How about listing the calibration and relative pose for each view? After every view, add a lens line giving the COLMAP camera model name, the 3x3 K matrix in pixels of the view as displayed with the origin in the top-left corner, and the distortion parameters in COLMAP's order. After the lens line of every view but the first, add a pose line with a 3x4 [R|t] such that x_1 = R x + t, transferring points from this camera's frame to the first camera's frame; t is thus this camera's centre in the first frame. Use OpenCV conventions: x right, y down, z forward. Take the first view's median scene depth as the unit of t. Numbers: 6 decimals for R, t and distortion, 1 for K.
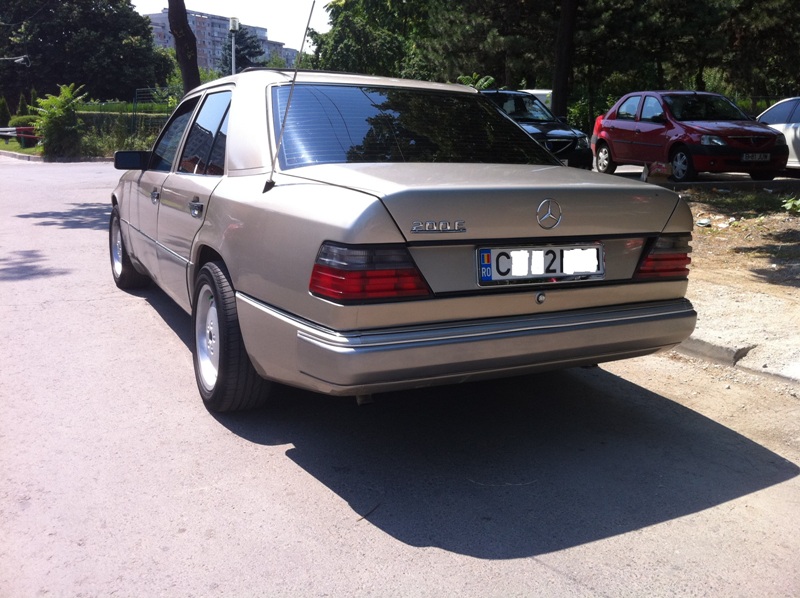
lens RADIAL K [[773.1, 0, 400.1], [0, 773.1, 314.6], [0, 0, 1]] dist [-0.002108, -0.070727]
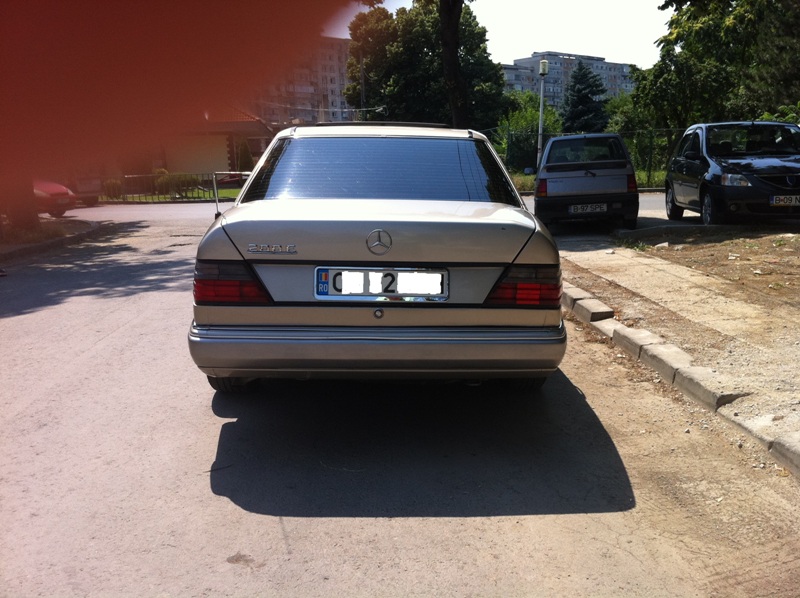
lens RADIAL K [[757.0, 0, 399.1], [0, 757.0, 314.2], [0, 0, 1]] dist [0.079725, -0.194221]
pose [[0.894664, 0.067156, -0.441663, 0.523003], [-0.086291, 0.995996, -0.023352, 0.002920], [0.438326, 0.059003, 0.896877, -0.014399]]
